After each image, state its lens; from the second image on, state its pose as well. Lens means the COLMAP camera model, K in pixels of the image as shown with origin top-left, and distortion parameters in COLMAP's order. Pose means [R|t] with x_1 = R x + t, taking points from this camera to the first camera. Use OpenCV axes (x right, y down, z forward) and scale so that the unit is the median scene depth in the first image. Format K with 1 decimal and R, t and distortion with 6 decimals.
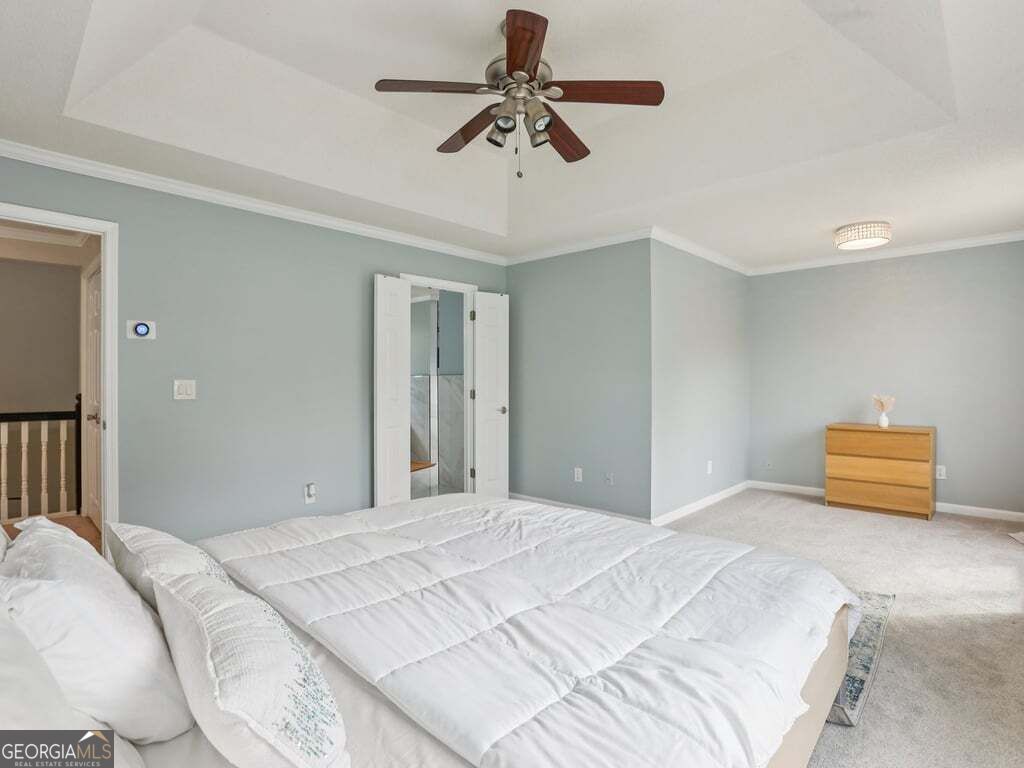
lens RADIAL K [[534.9, 0, 510.3], [0, 534.9, 384.5], [0, 0, 1]] dist [-0.028876, 0.005702]
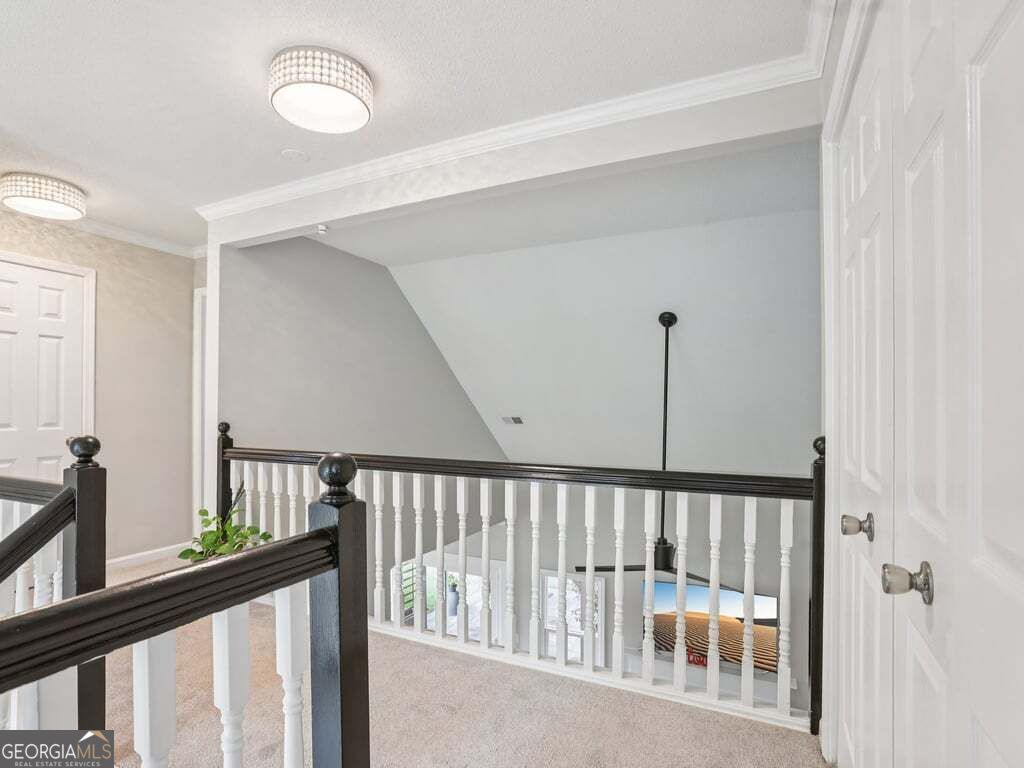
lens RADIAL K [[534.9, 0, 511.8], [0, 534.9, 390.3], [0, 0, 1]] dist [-0.028876, 0.005702]
pose [[0.351956, -0.003620, -0.936009, -0.520418], [-0.010308, 0.999917, -0.007743, -0.015759], [0.935960, 0.012373, 0.351890, 0.631661]]
